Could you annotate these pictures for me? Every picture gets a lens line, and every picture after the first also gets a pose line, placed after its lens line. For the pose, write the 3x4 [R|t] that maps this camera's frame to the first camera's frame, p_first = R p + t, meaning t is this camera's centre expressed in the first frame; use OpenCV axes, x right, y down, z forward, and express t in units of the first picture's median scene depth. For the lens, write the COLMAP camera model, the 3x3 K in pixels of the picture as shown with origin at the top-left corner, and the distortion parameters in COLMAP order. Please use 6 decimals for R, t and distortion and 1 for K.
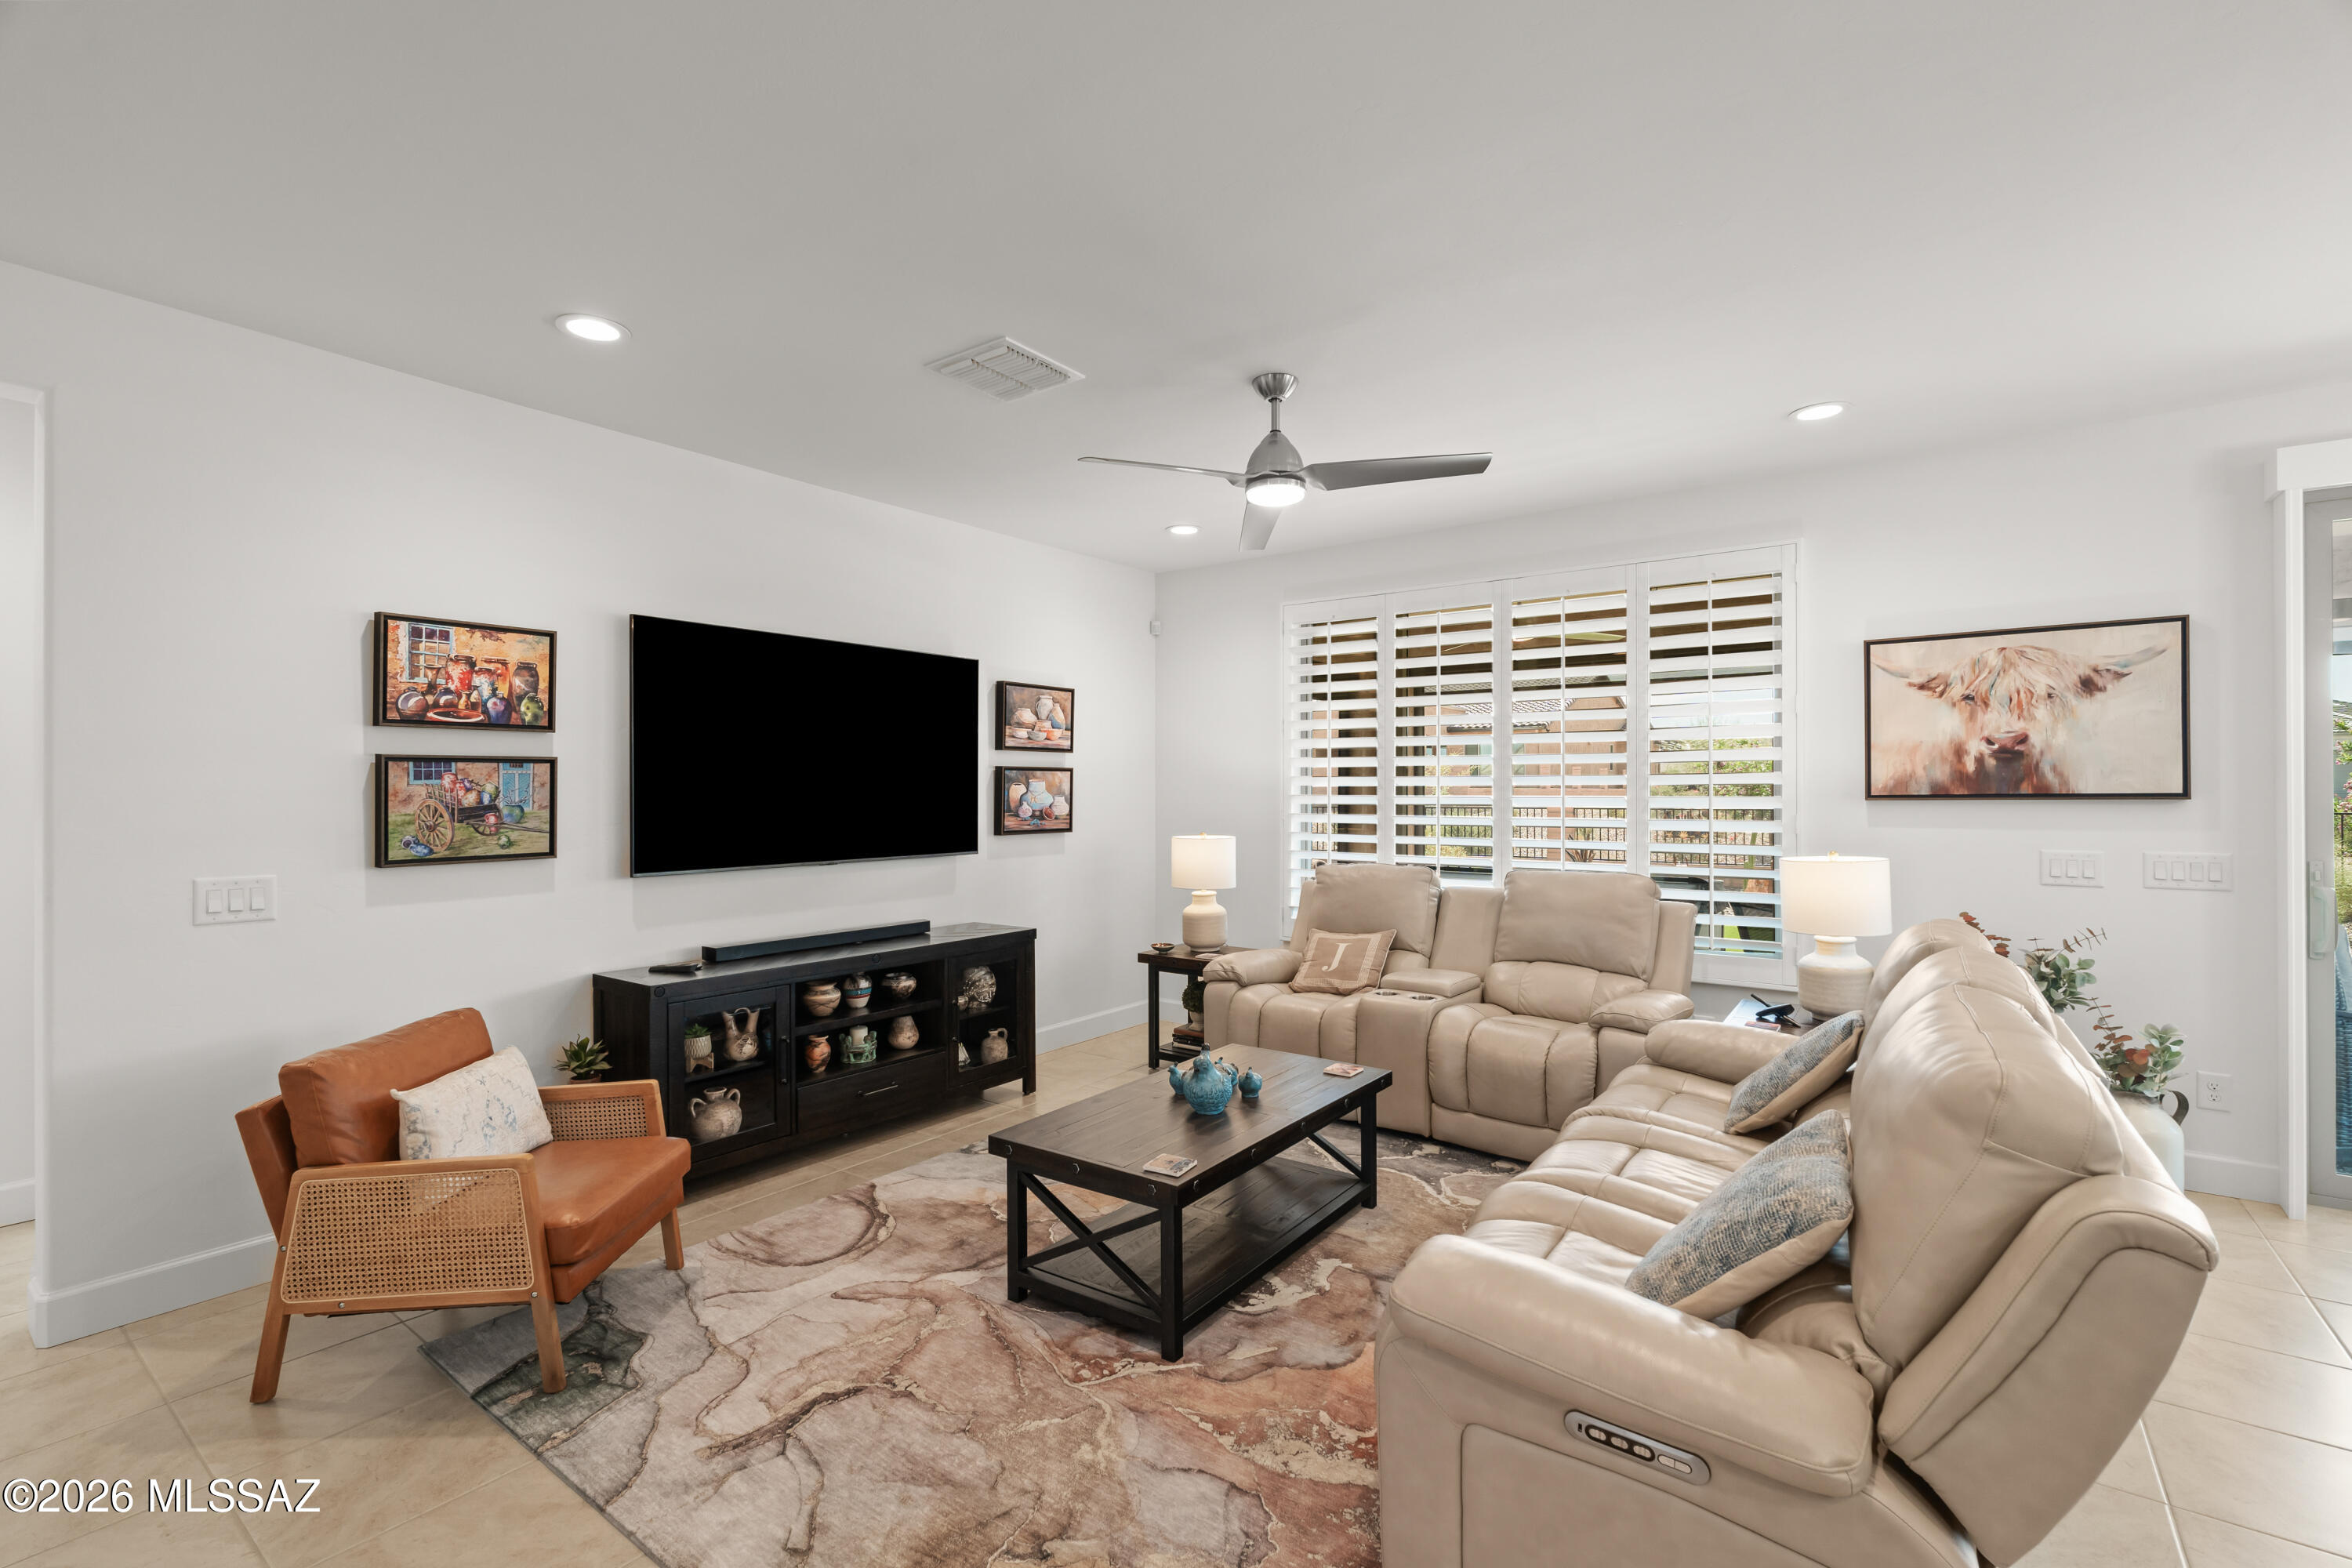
lens RADIAL K [[1038.5, 0, 1174.1], [0, 1038.5, 789.2], [0, 0, 1]] dist [-0.005409, 0.001313]
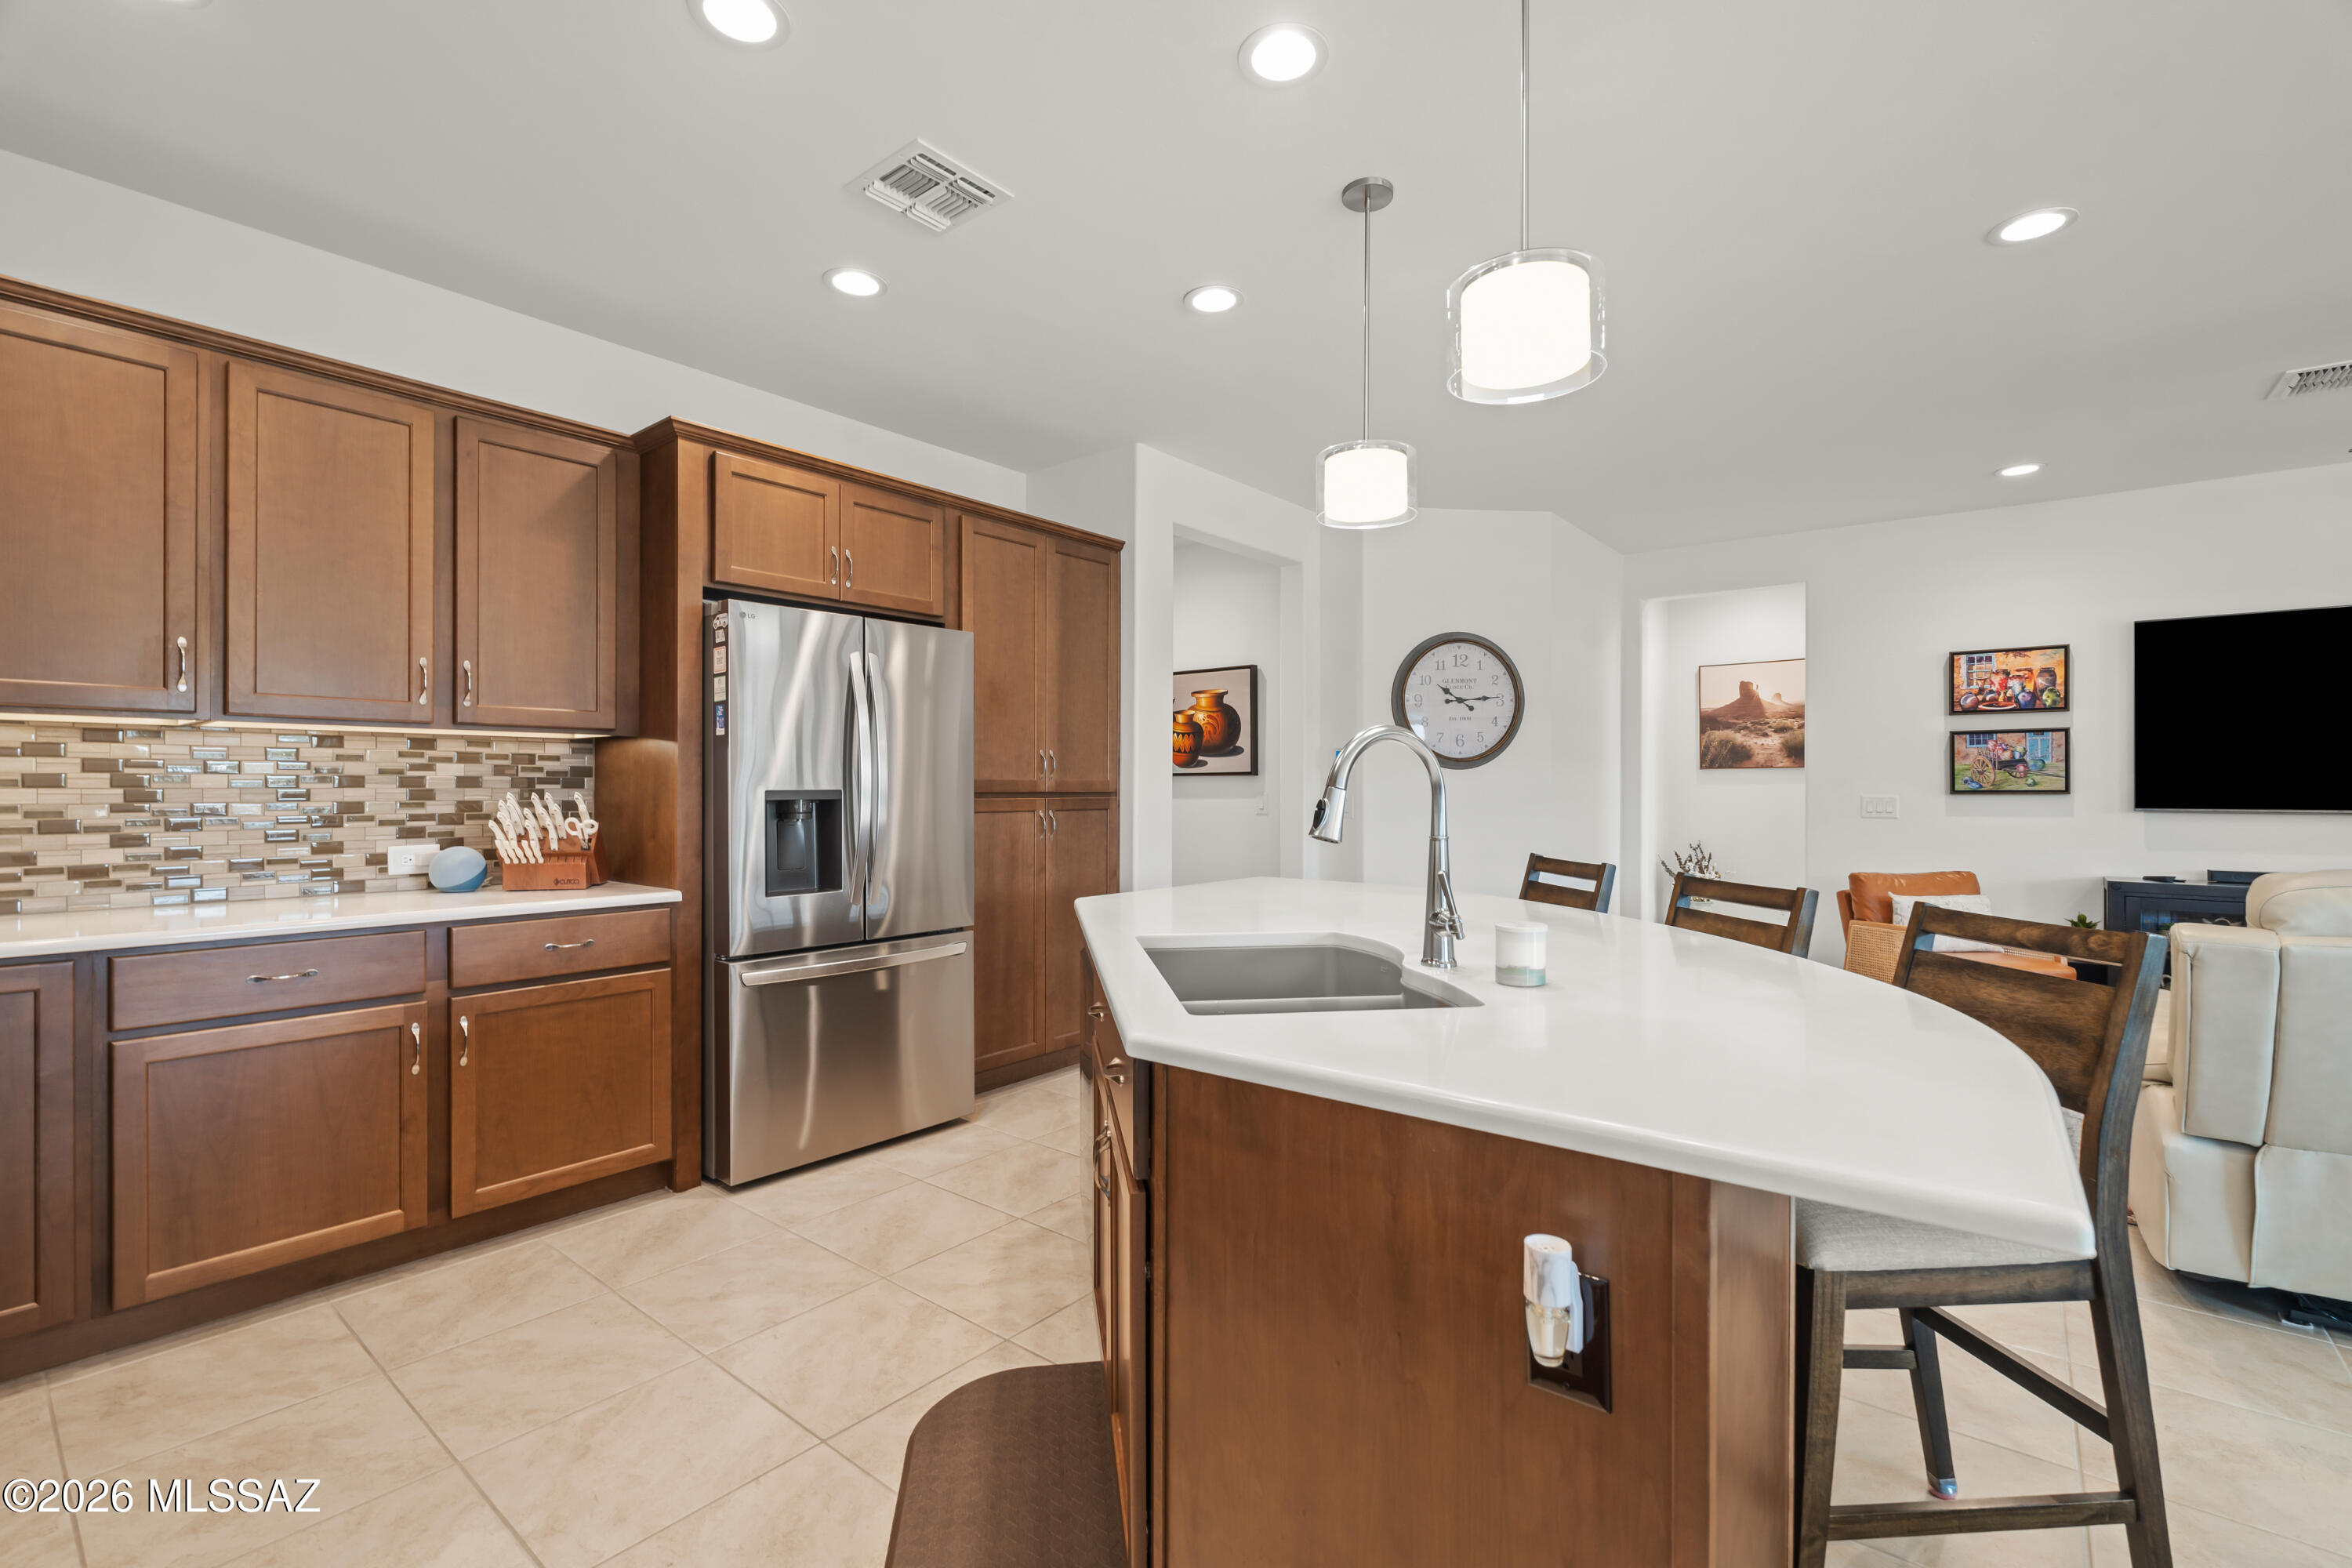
lens RADIAL K [[1038.5, 0, 1174.4], [0, 1038.5, 785.2], [0, 0, 1]] dist [-0.005409, 0.001313]
pose [[-0.038682, -0.000559, -0.999251, 0.945009], [-0.000217, 1.000000, -0.000551, 0.053629], [0.999252, 0.000195, -0.038682, -0.241623]]
